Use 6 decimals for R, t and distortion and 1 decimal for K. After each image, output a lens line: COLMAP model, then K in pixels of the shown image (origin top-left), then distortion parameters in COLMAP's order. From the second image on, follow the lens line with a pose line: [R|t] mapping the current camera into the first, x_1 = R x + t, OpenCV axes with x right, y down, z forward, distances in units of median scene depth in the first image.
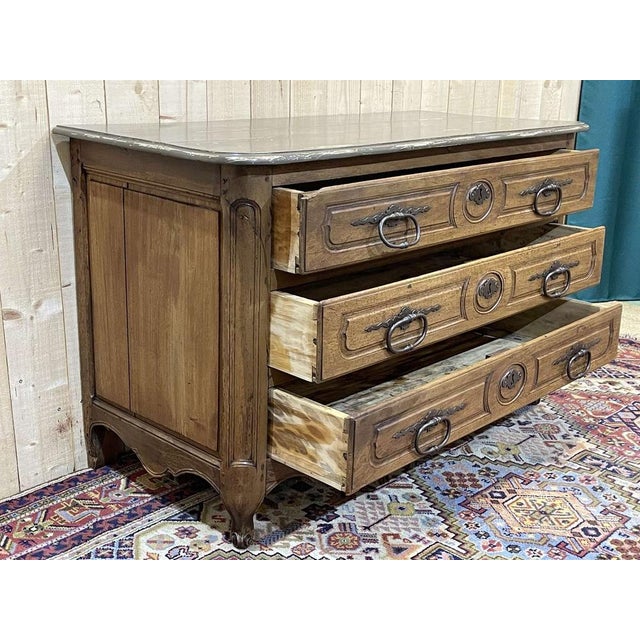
lens RADIAL K [[893.9, 0, 300.0], [0, 893.9, 328.1], [0, 0, 1]] dist [0.051346, 0.000000]
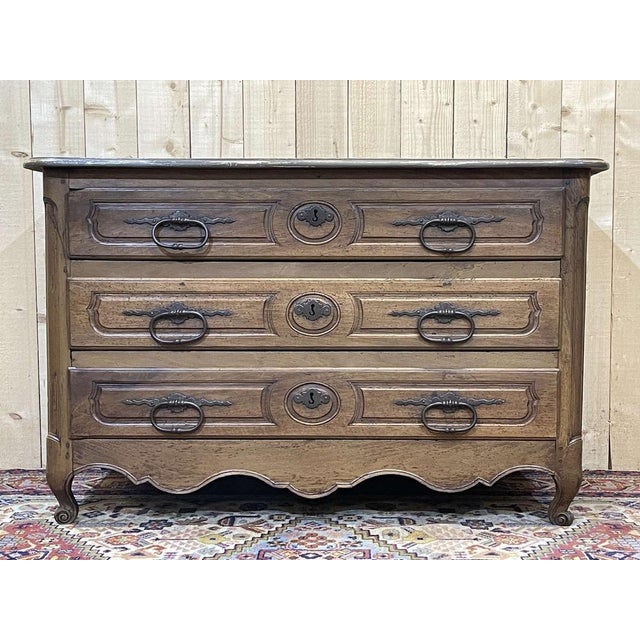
lens RADIAL K [[977.9, 0, 317.2], [0, 977.9, 335.9], [0, 0, 1]] dist [0.070037, 0.000000]
pose [[0.685359, 0.050366, -0.726462, 0.959343], [-0.209435, 0.969089, -0.130397, 0.109123], [0.697438, 0.241515, 0.674722, 0.336761]]
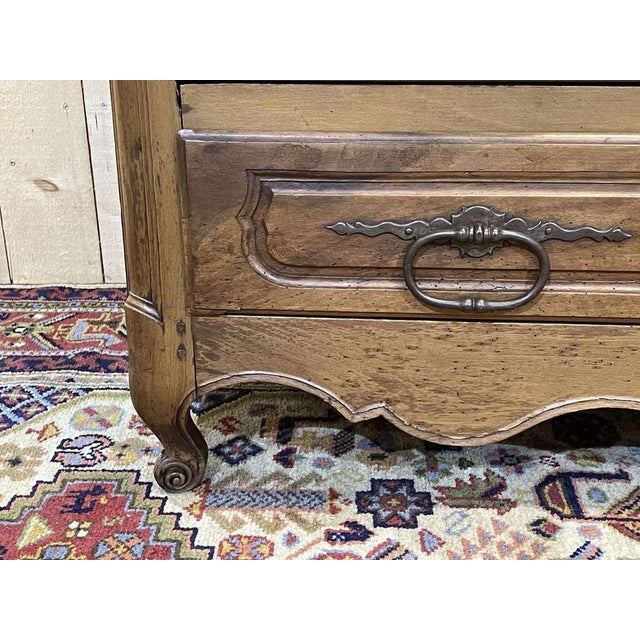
lens RADIAL K [[933.6, 0, 327.0], [0, 933.6, 326.1], [0, 0, 1]] dist [0.068310, 0.000000]
pose [[0.670032, 0.287805, -0.684270, 0.289226], [-0.217566, 0.957441, 0.189662, 0.049096], [0.709734, 0.021794, 0.704133, 0.674851]]
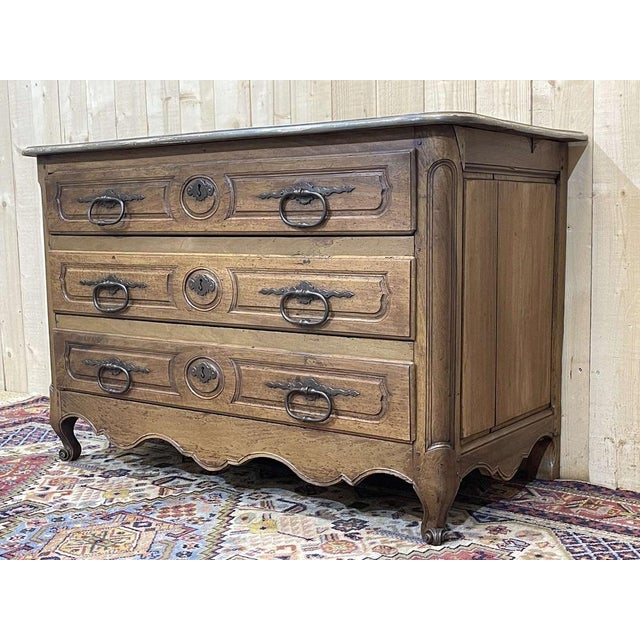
lens RADIAL K [[893.9, 0, 329.7], [0, 893.9, 333.1], [0, 0, 1]] dist [0.051346, 0.000000]
pose [[0.150170, 0.108535, -0.982685, 1.174206], [-0.281692, 0.957454, 0.062701, -0.110629], [0.947681, 0.267398, 0.174355, 1.033848]]
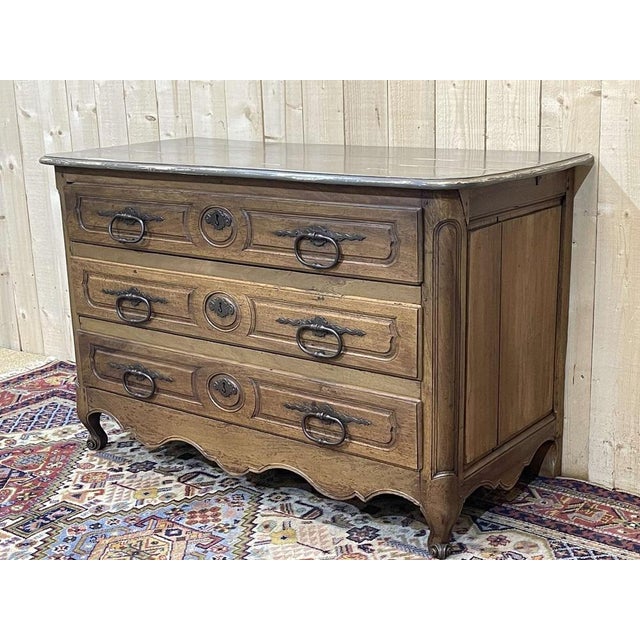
lens RADIAL K [[977.9, 0, 327.6], [0, 977.9, 327.6], [0, 0, 1]] dist [0.070037, 0.000000]
pose [[0.135504, 0.234071, -0.962730, 1.296802], [-0.271467, 0.943278, 0.191133, -0.290912], [0.952861, 0.235451, 0.191360, 0.962617]]
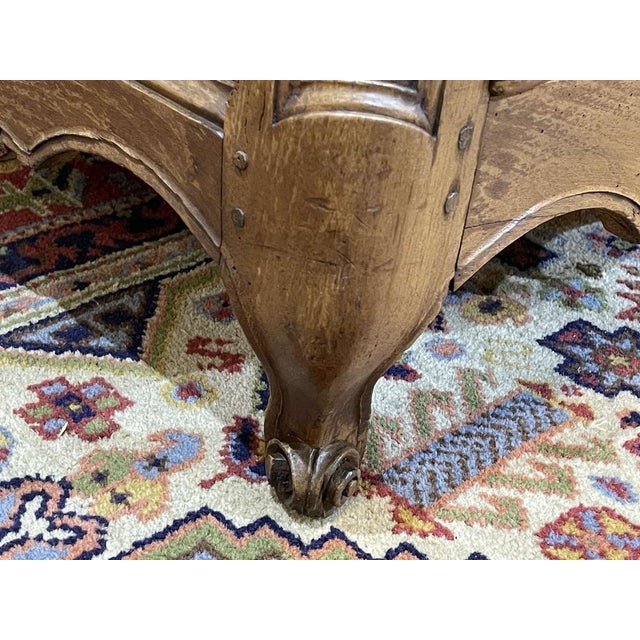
lens RADIAL K [[1044.8, 0, 299.3], [0, 1044.8, 336.3], [0, 0, 1]] dist [0.085566, 0.000000]
pose [[0.996543, 0.081698, -0.015082, -0.063660], [-0.074472, 0.958926, 0.273704, 0.127606], [0.036824, -0.271635, 0.961696, 0.727446]]
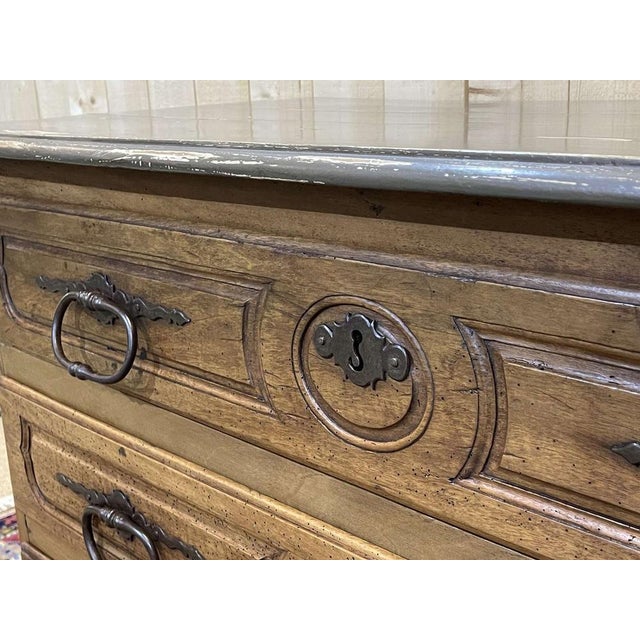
lens RADIAL K [[888.2, 0, 332.9], [0, 888.2, 324.7], [0, 0, 1]] dist [0.083212, 0.000000]
pose [[-0.002509, 0.251371, -0.967888, 0.432867], [-0.266718, 0.932660, 0.242913, -0.229954], [0.963771, 0.258762, 0.064705, 1.001044]]
